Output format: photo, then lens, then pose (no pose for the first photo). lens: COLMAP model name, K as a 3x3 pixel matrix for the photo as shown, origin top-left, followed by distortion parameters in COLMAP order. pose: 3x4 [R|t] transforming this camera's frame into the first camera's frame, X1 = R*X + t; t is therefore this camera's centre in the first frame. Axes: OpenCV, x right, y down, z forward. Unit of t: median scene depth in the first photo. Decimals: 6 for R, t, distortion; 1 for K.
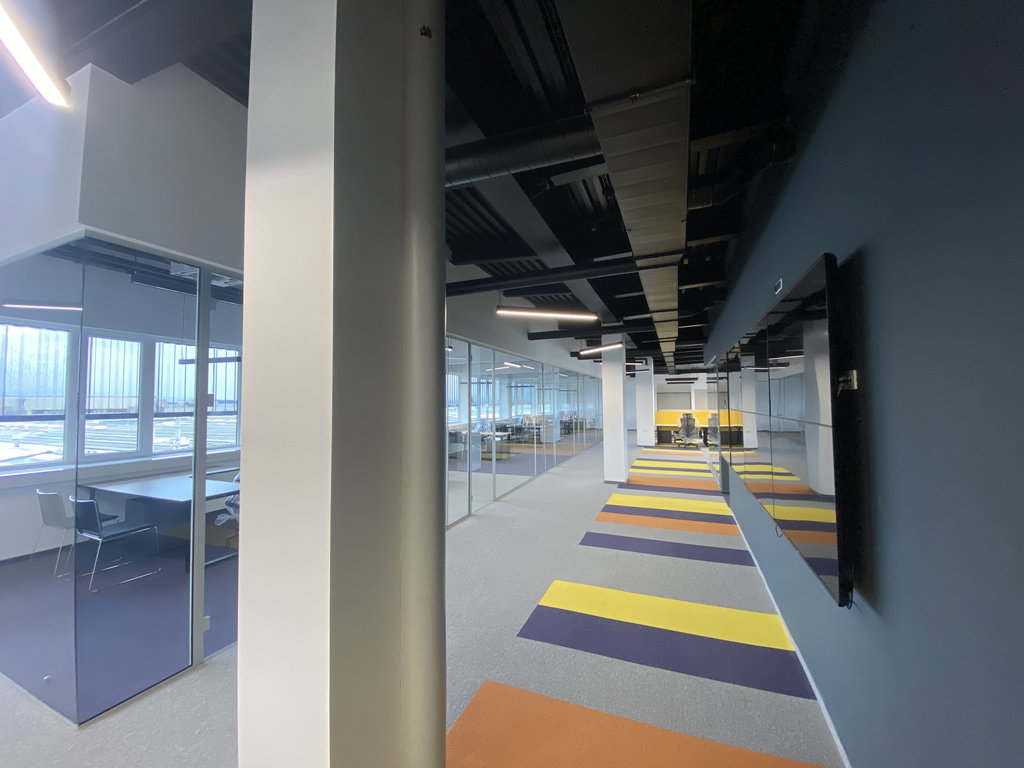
lens RADIAL K [[406.4, 0, 512.0], [0, 406.4, 384.0], [0, 0, 1]] dist [0.000381, 0.000032]
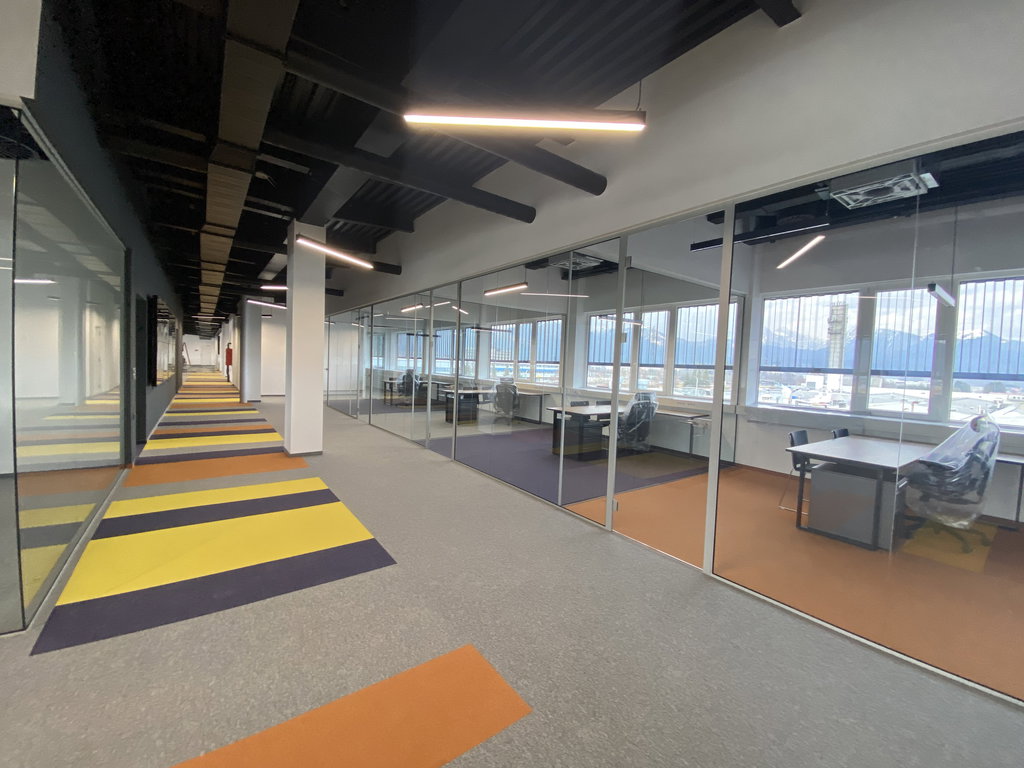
lens RADIAL K [[406.4, 0, 512.0], [0, 406.4, 384.0], [0, 0, 1]] dist [0.000381, 0.000032]
pose [[-0.514347, 0.063219, -0.855249, 0.487417], [0.024074, 0.997950, 0.059290, 0.043605], [0.857244, 0.009906, -0.514814, 1.208481]]
